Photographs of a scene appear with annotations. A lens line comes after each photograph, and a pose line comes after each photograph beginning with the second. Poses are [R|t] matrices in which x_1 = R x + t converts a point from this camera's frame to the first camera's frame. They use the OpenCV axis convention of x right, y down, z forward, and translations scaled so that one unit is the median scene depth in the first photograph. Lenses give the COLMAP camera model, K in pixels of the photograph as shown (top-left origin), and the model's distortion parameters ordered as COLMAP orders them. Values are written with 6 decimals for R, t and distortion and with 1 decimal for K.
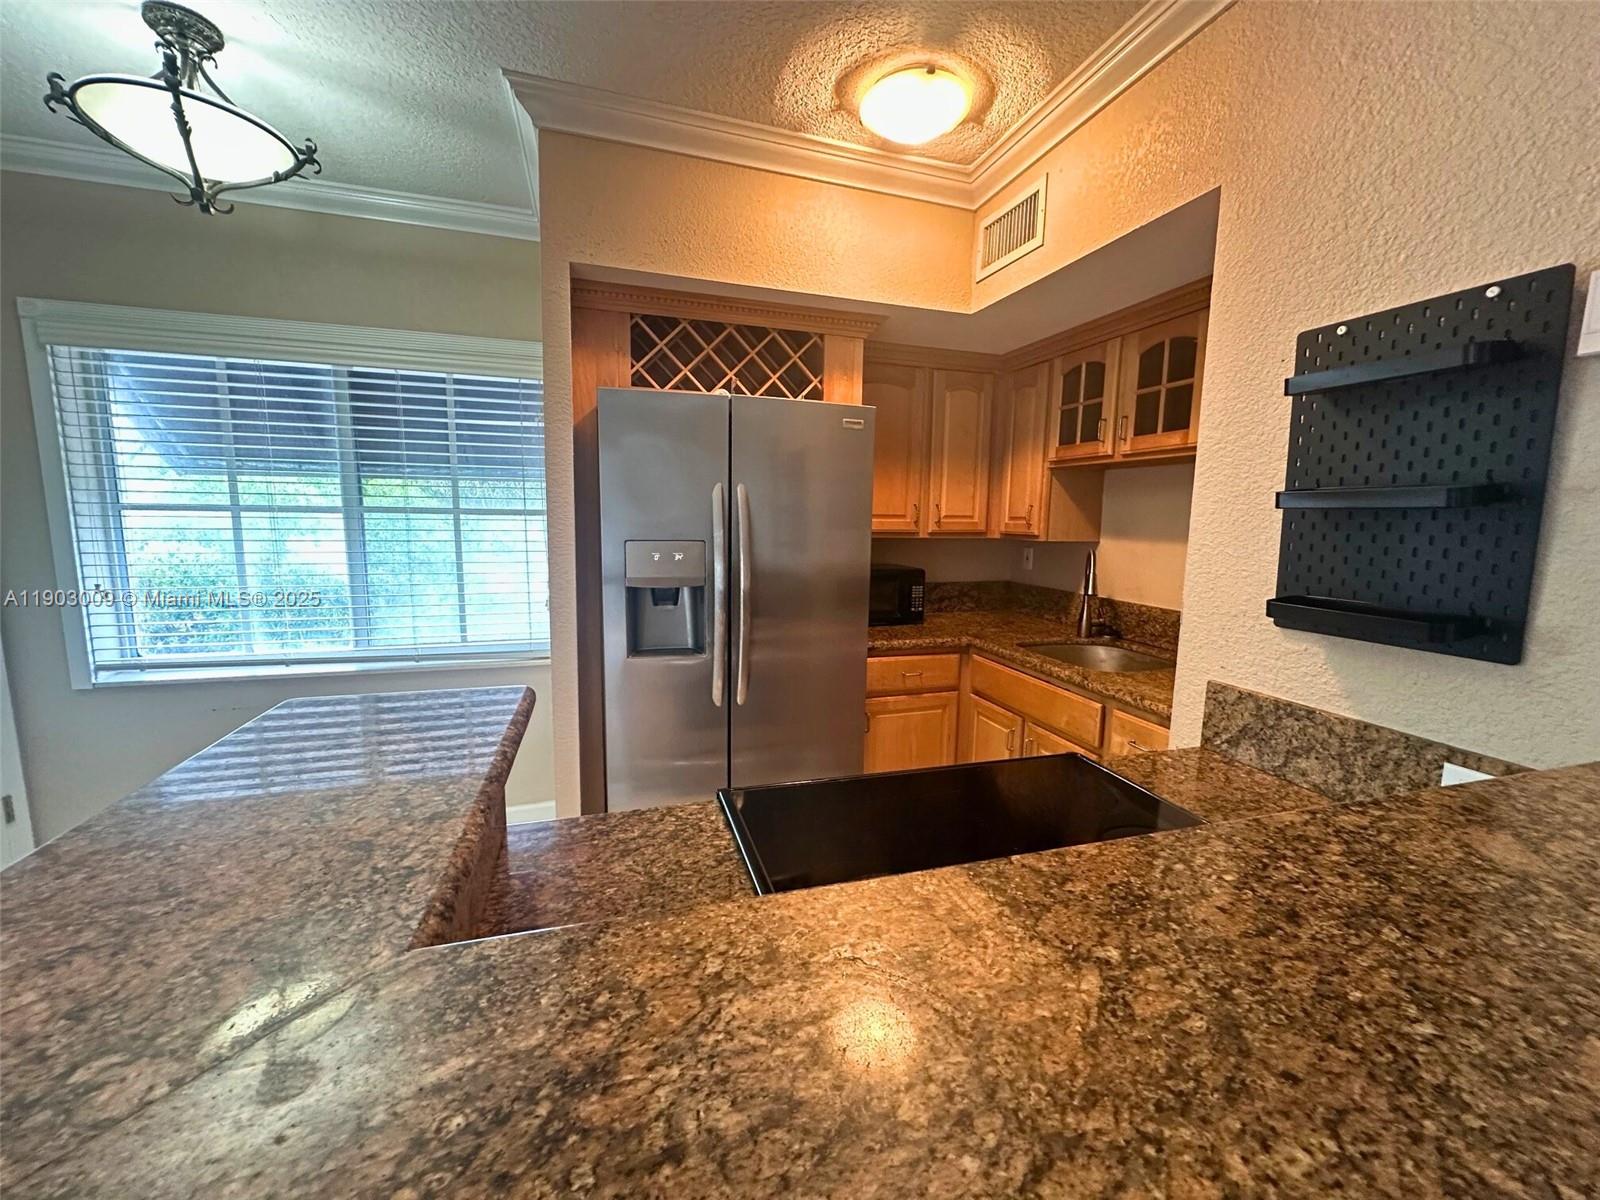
lens RADIAL K [[650.6, 0, 806.8], [0, 650.6, 601.7], [0, 0, 1]] dist [0.003705, 0.000219]
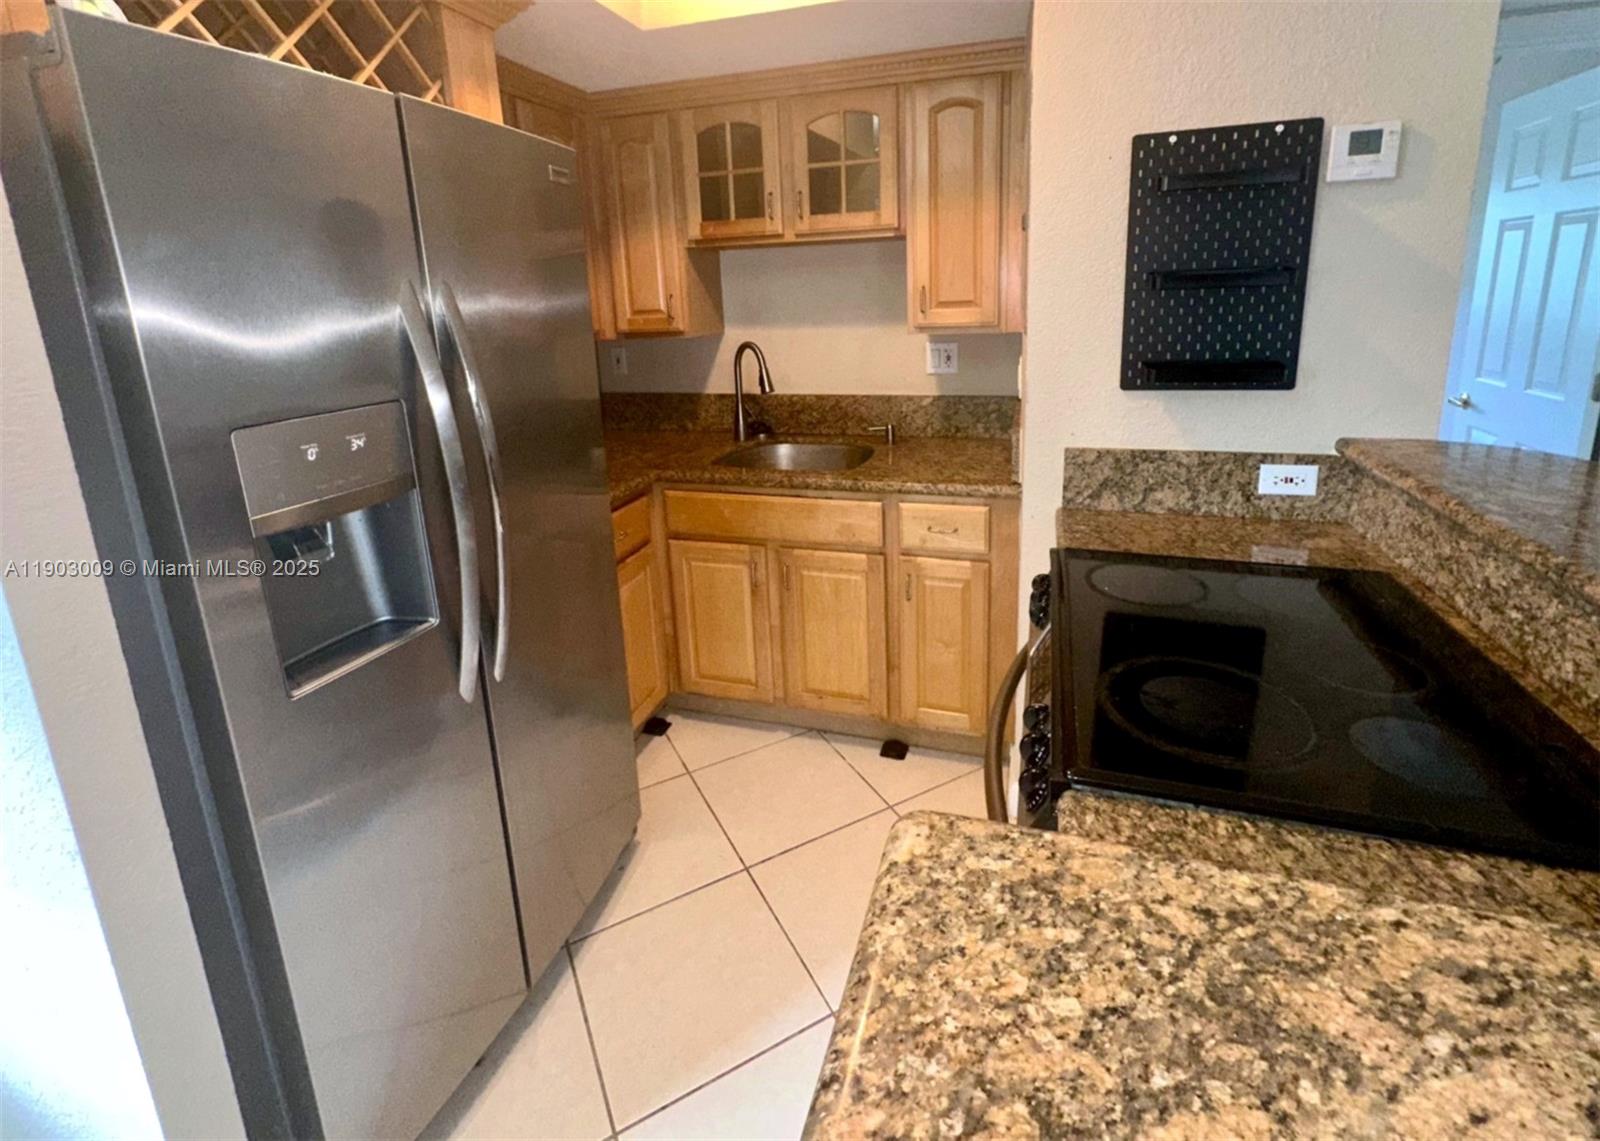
lens RADIAL K [[740.2, 0, 821.2], [0, 740.2, 450.3], [0, 0, 1]] dist [0.010959, 0.000357]
pose [[0.559772, -0.215229, 0.800208, -0.414743], [0.156423, 0.975764, 0.153025, -0.088925], [-0.813749, 0.039511, 0.579872, 0.403753]]
